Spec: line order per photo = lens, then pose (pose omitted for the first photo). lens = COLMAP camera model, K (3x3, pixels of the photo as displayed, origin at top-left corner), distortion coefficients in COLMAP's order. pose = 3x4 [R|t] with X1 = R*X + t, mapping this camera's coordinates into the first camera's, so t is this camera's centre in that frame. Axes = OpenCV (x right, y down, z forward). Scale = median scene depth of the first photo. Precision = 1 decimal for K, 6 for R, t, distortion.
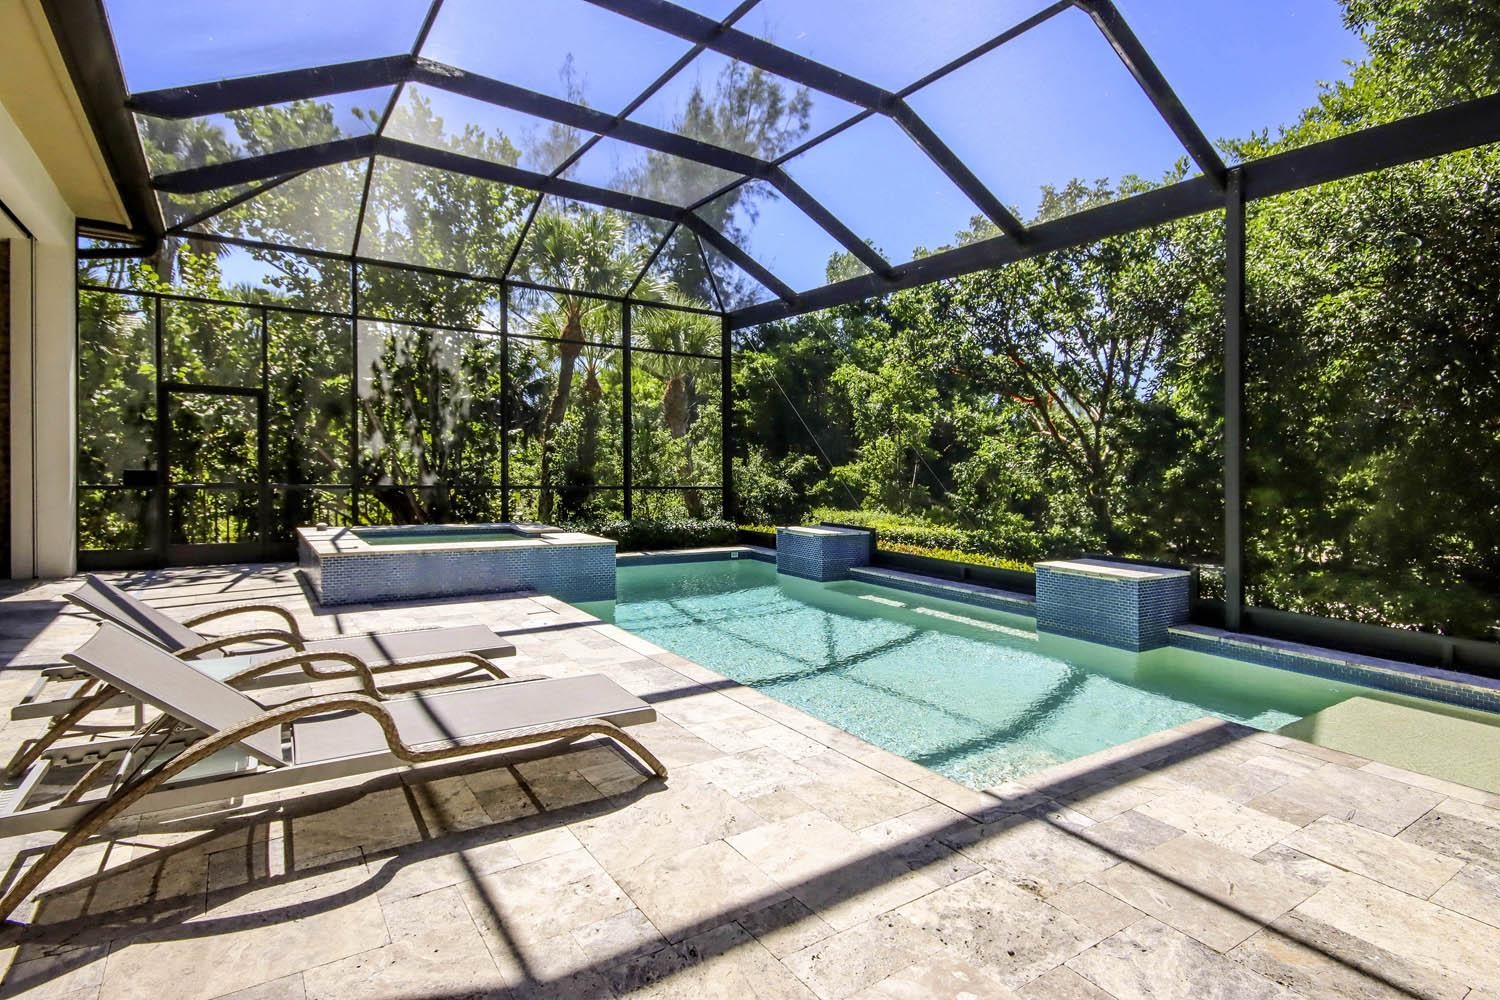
lens RADIAL K [[767.7, 0, 752.1], [0, 767.7, 495.9], [0, 0, 1]] dist [0.009512, 0.000104]
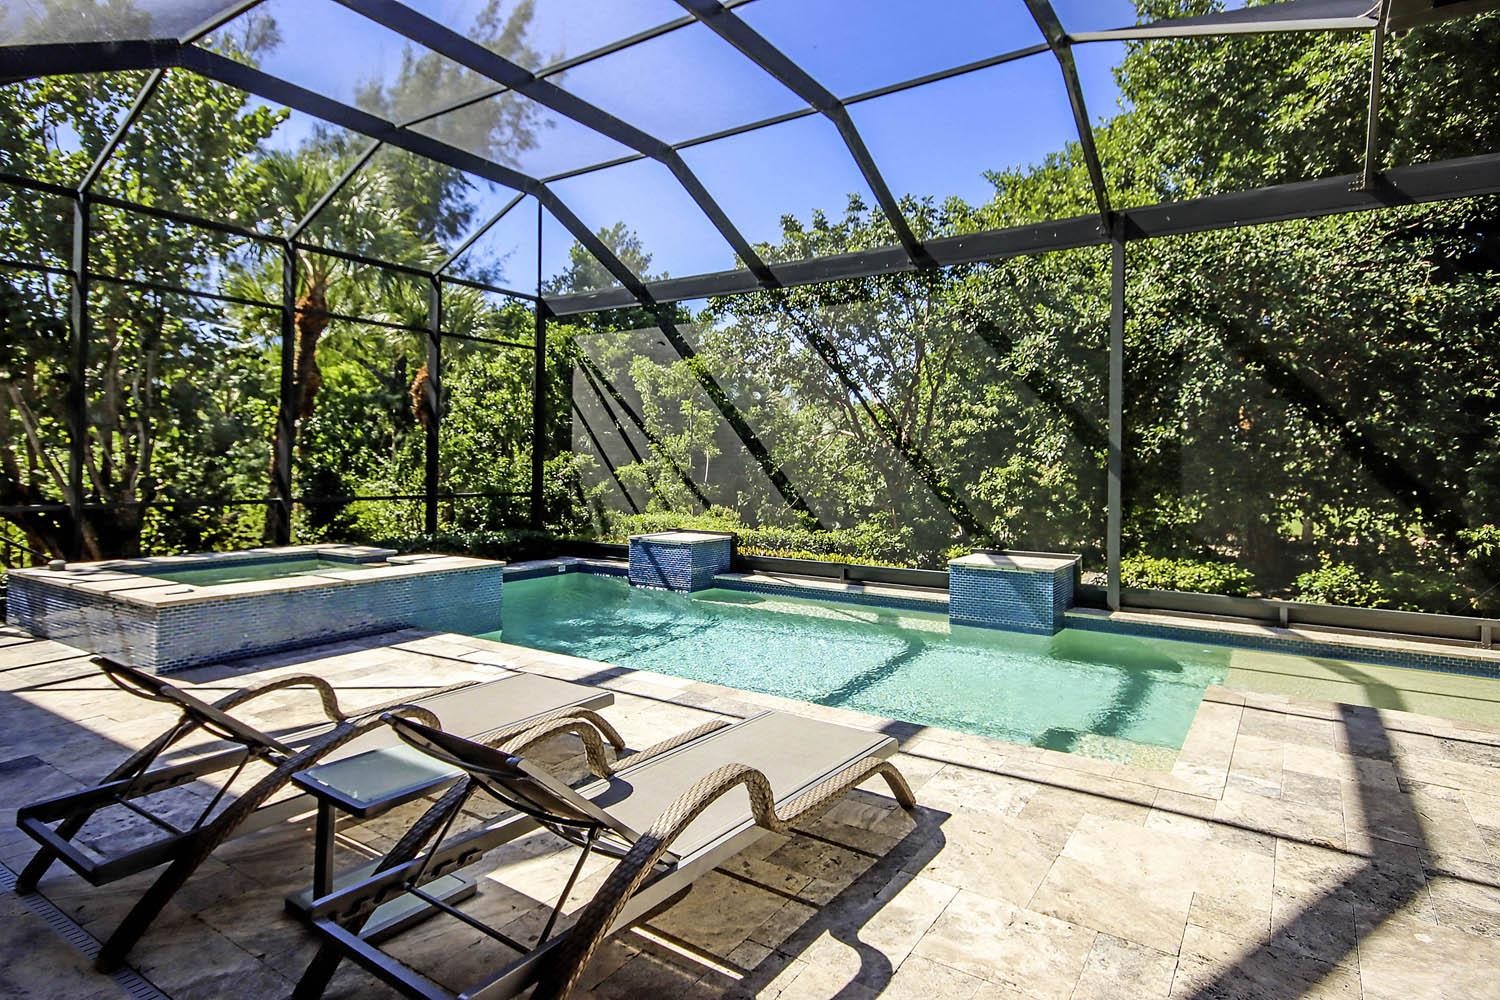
lens RADIAL K [[817.5, 0, 748.7], [0, 817.5, 493.5], [0, 0, 1]] dist [0.008384, 0.001118]
pose [[0.930403, -0.025141, 0.365676, -0.321149], [0.025039, 0.999674, 0.005021, -0.019205], [-0.365683, 0.004485, 0.930729, 0.055005]]
